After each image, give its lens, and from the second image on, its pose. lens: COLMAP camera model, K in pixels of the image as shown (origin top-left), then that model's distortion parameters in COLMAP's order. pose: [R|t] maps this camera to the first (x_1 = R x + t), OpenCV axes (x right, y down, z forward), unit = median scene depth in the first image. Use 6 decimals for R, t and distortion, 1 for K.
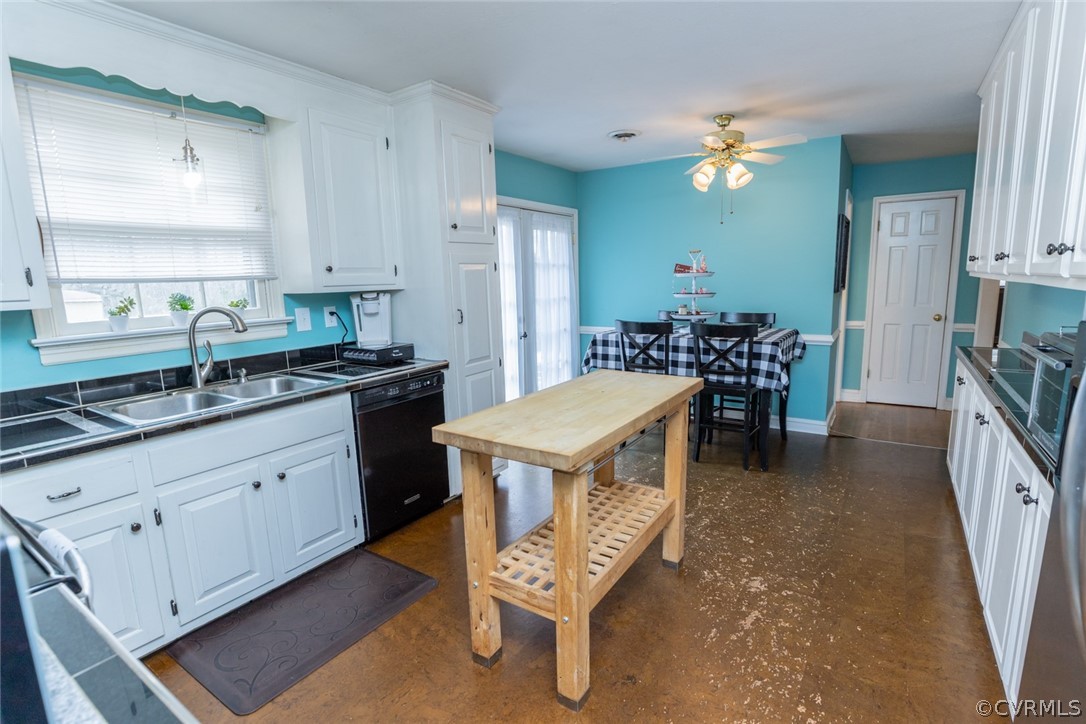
lens RADIAL K [[523.3, 0, 545.3], [0, 523.3, 364.0], [0, 0, 1]] dist [-0.030214, 0.004787]
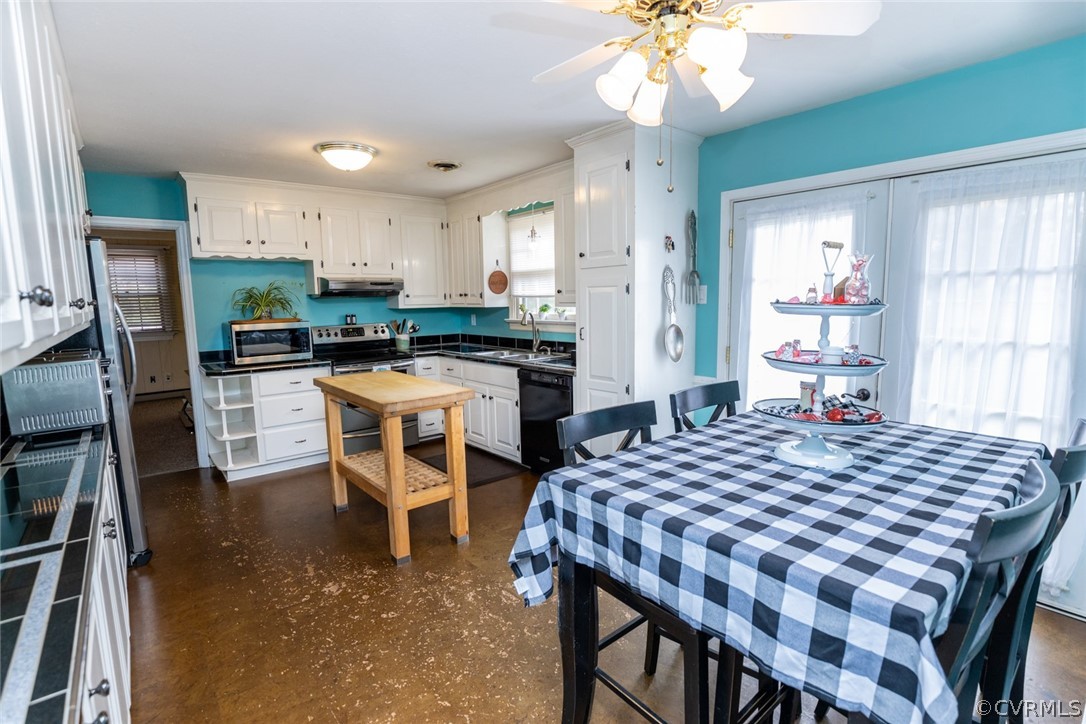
lens RADIAL K [[523.3, 0, 545.3], [0, 523.3, 366.3], [0, 0, 1]] dist [-0.030214, 0.004787]
pose [[-0.291586, 0.157157, -0.943546, 0.957670], [-0.131780, 0.970405, 0.202356, -0.245820], [0.947424, 0.183345, -0.262246, 1.255974]]
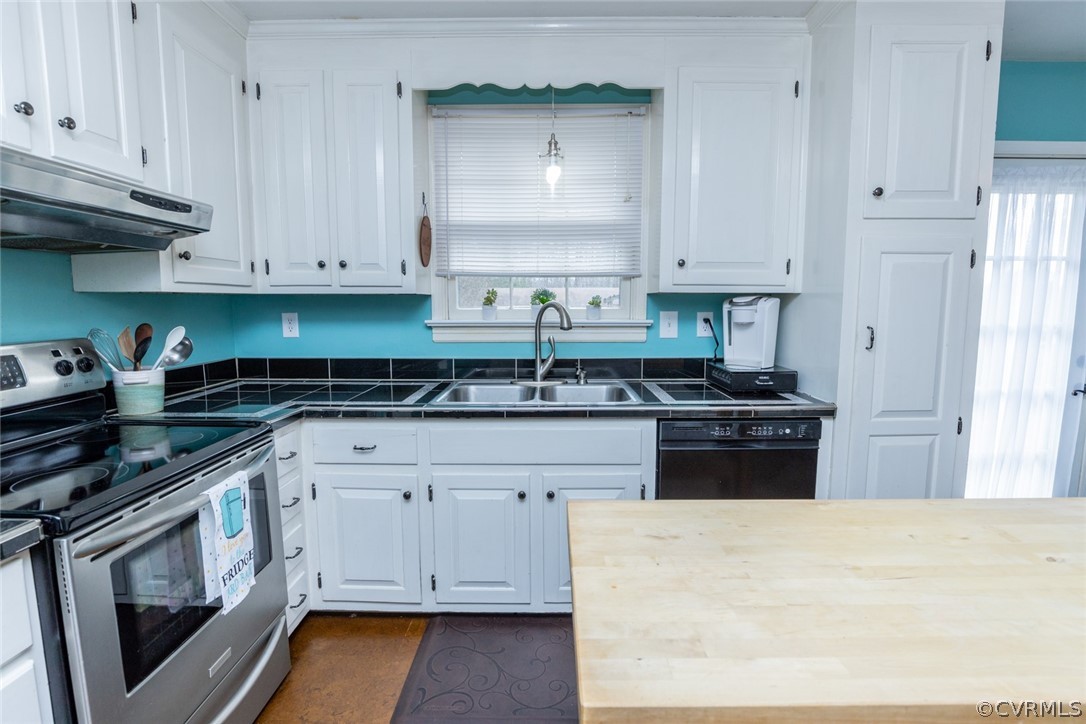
lens RADIAL K [[523.3, 0, 546.1], [0, 523.3, 362.6], [0, 0, 1]] dist [-0.030214, 0.004787]
pose [[0.543254, 0.125816, -0.830088, 0.142581], [-0.153213, 0.986961, 0.049322, -0.034918], [0.825470, 0.100386, 0.555447, 0.354912]]
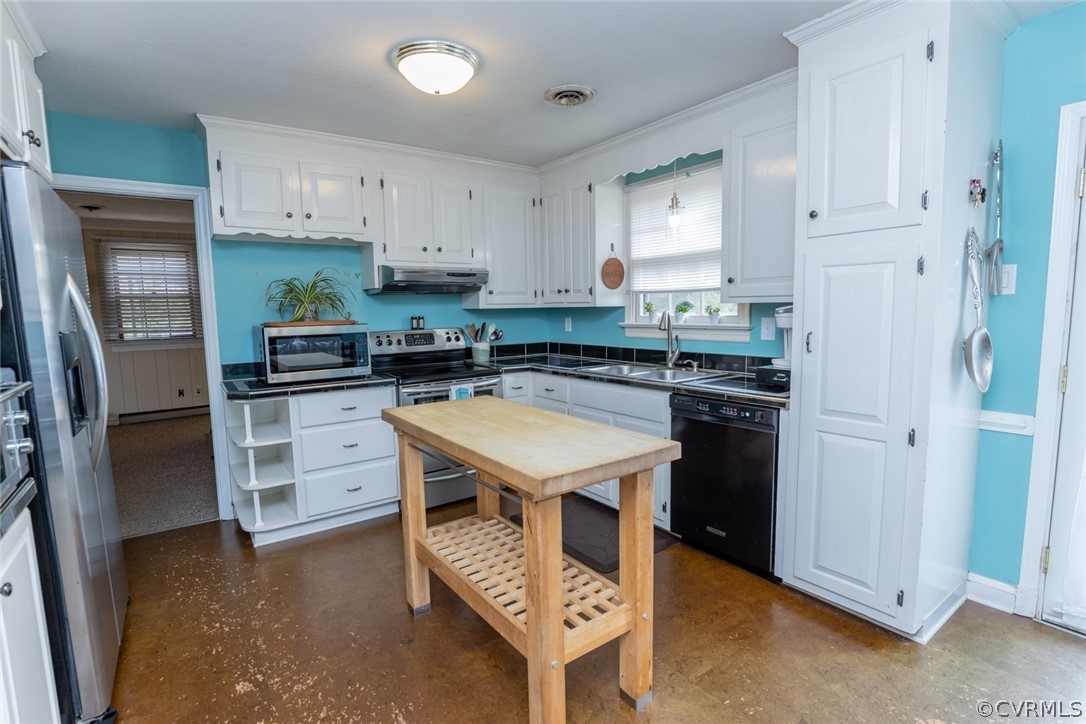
lens RADIAL K [[523.3, 0, 543.6], [0, 523.3, 365.1], [0, 0, 1]] dist [-0.030214, 0.004787]
pose [[-0.354714, 0.135374, -0.925122, 0.623956], [-0.126139, 0.973488, 0.190816, -0.152365], [0.926427, 0.184379, -0.328234, 0.920310]]
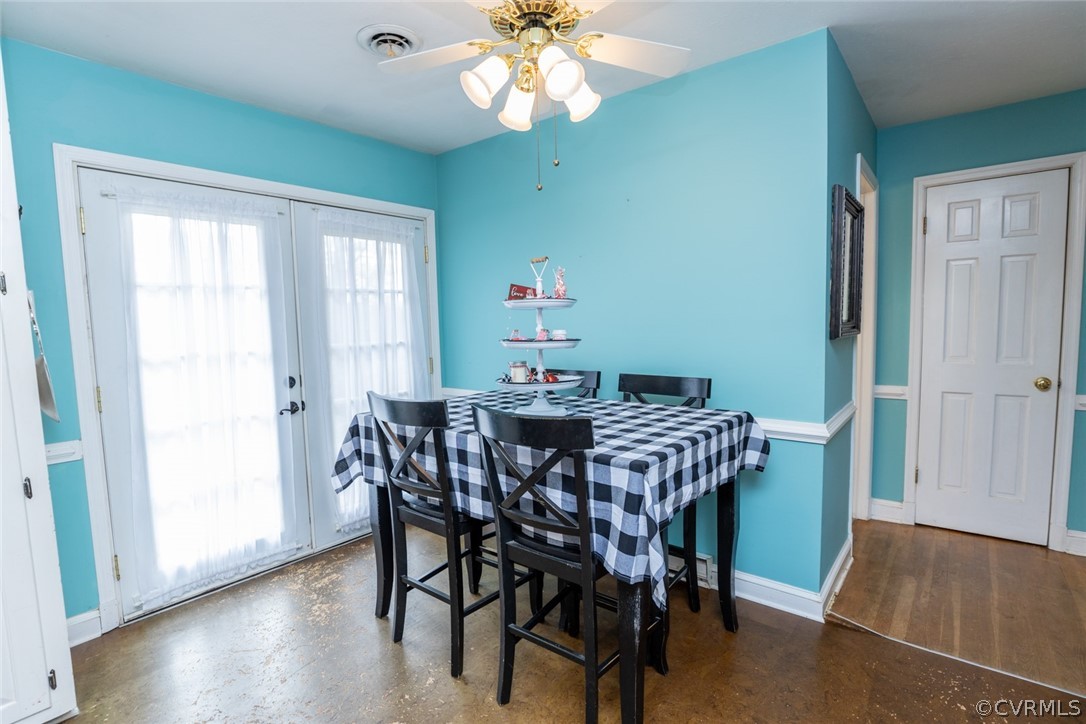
lens RADIAL K [[523.3, 0, 541.7], [0, 523.3, 363.2], [0, 0, 1]] dist [-0.030214, 0.004787]
pose [[0.995264, 0.009325, -0.096765, 0.466912], [-0.017110, 0.996654, -0.079931, -0.097843], [0.095696, 0.081208, 0.992093, 0.674696]]
